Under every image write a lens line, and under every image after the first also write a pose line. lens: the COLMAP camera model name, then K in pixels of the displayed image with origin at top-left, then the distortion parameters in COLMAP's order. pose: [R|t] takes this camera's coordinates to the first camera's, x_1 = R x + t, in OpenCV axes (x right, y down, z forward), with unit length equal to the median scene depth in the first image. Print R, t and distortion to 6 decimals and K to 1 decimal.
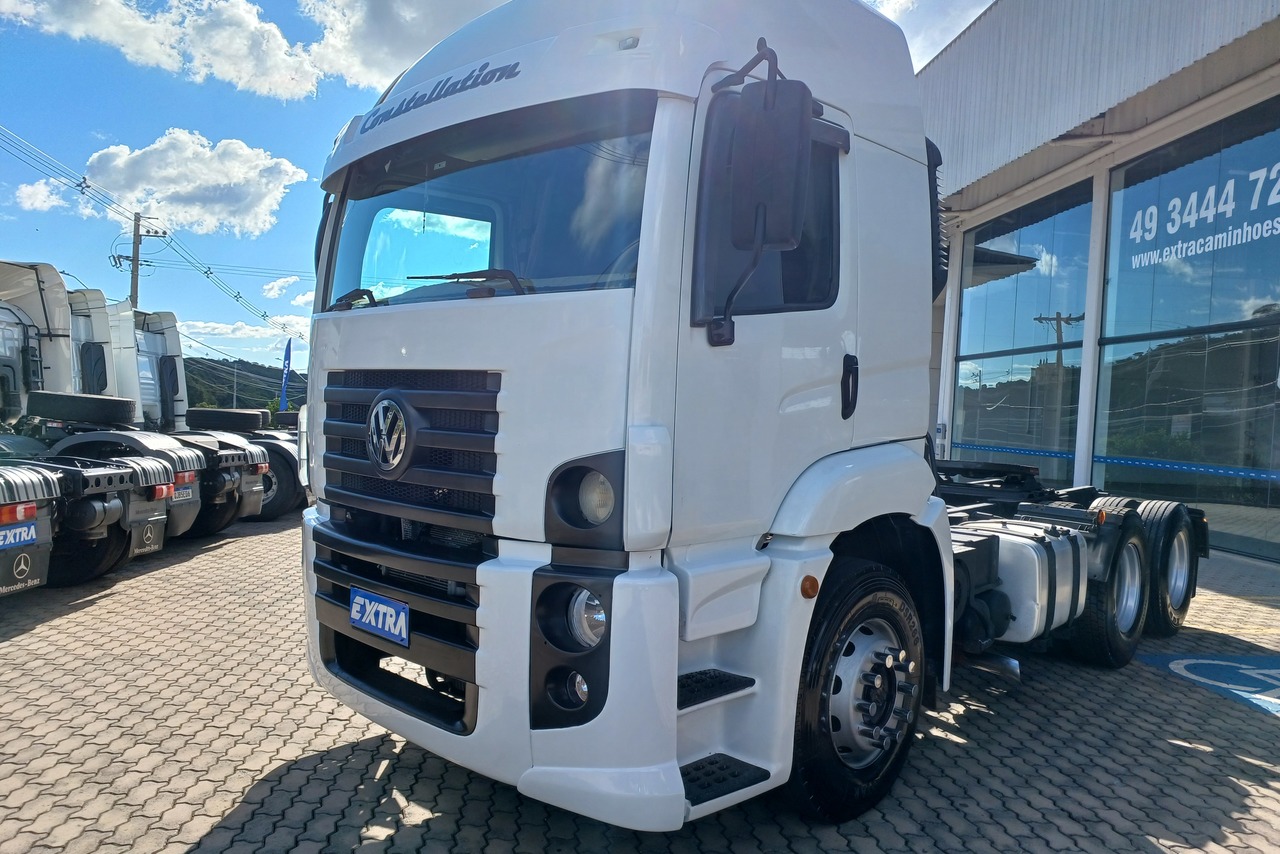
lens RADIAL K [[885.3, 0, 640.0], [0, 885.3, 427.0], [0, 0, 1]] dist [0.029562, 0.001193]
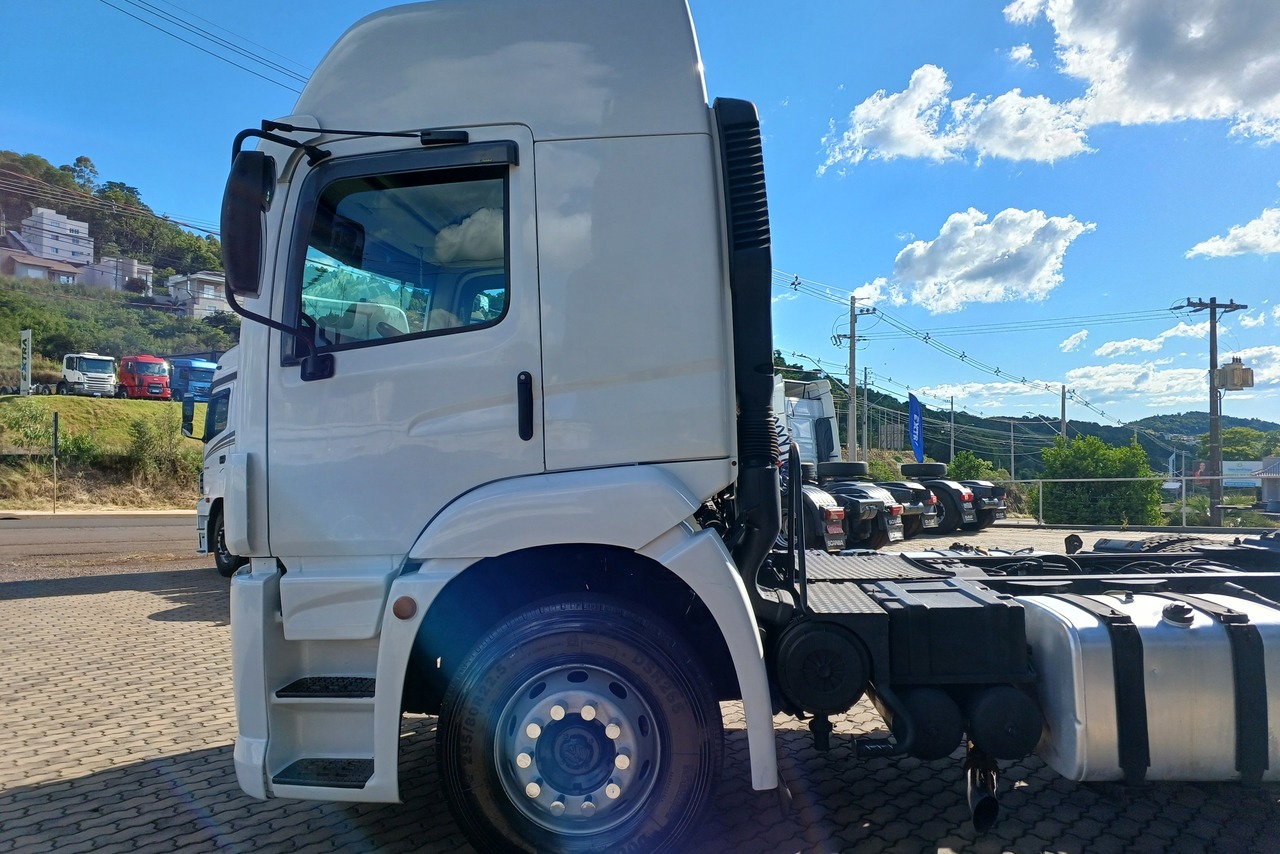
lens RADIAL K [[861.6, 0, 623.1], [0, 861.6, 430.3], [0, 0, 1]] dist [0.007155, -0.000027]
pose [[0.647578, -0.053183, -0.760141, 1.005910], [0.006439, 0.997908, -0.064333, 0.041575], [0.761972, 0.036766, 0.646566, 0.490720]]
